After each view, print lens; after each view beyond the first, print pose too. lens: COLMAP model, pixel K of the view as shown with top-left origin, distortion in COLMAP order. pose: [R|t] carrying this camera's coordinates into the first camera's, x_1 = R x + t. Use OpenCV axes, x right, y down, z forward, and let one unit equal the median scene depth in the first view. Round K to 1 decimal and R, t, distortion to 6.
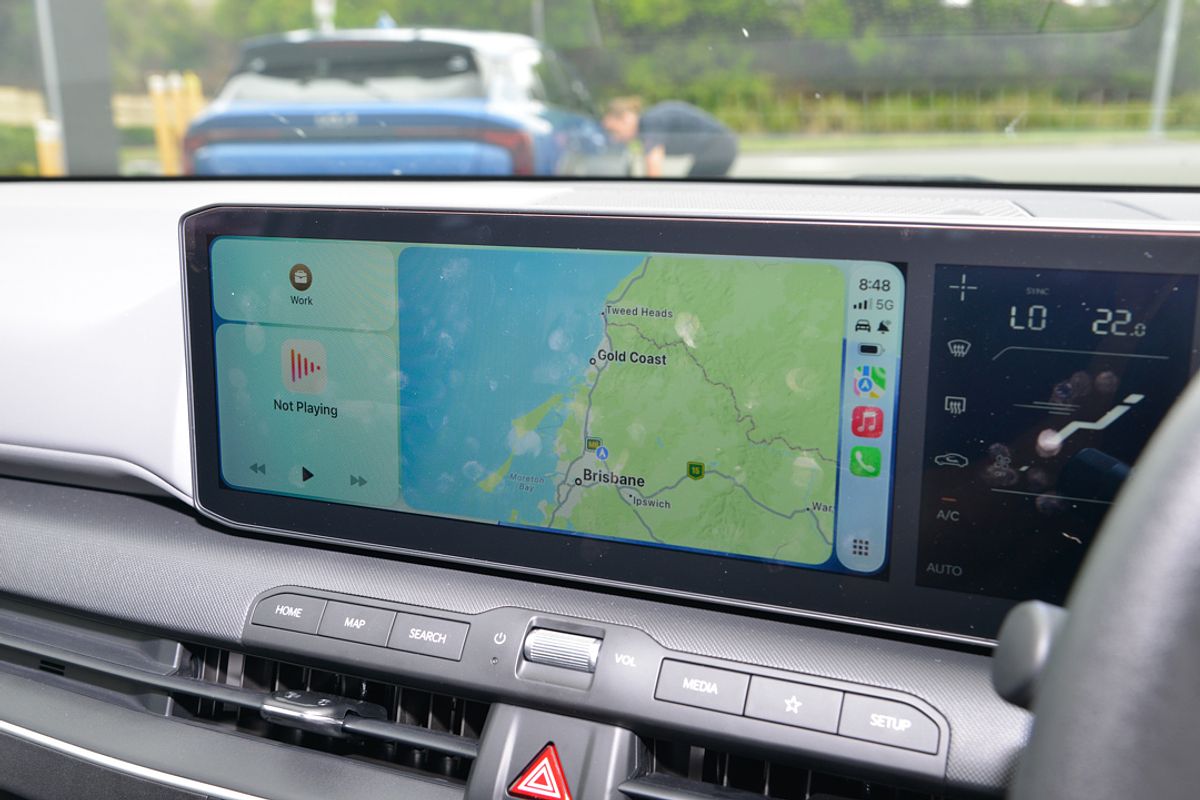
lens RADIAL K [[1242.9, 0, 611.4], [0, 1242.9, 402.5], [0, 0, 1]] dist [0.002124, 0.020975]
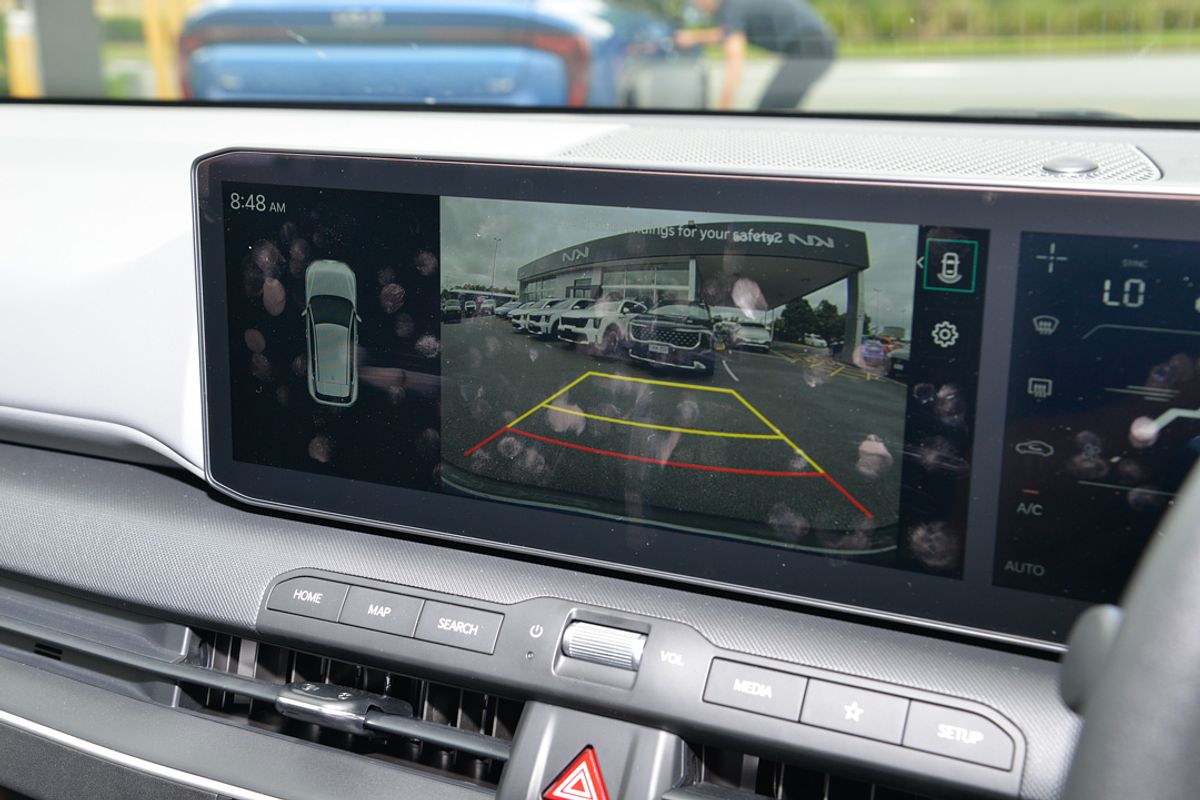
lens RADIAL K [[1480.7, 0, 600.0], [0, 1480.7, 400.0], [0, 0, 1]] dist [0.031812, 0.059974]
pose [[0.998423, 0.017585, -0.053312, 0.012746], [-0.016002, 0.999423, 0.029971, -0.014315], [0.053808, -0.029071, 0.998128, -0.084661]]
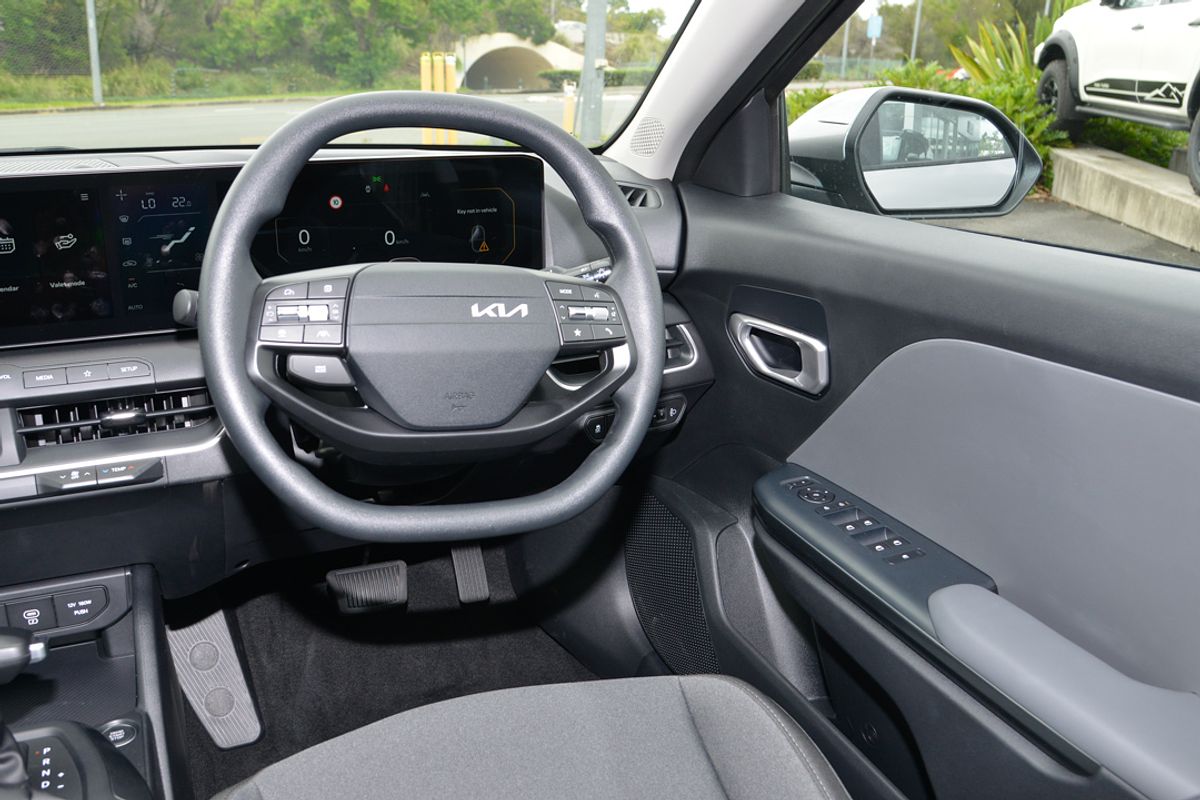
lens RADIAL K [[1015.3, 0, 598.1], [0, 1015.3, 441.7], [0, 0, 1]] dist [-0.121228, 0.068636]
pose [[0.654603, -0.246114, 0.714788, -0.569052], [0.154879, 0.969127, 0.191850, 0.142598], [-0.739937, -0.014880, 0.672511, -0.969103]]
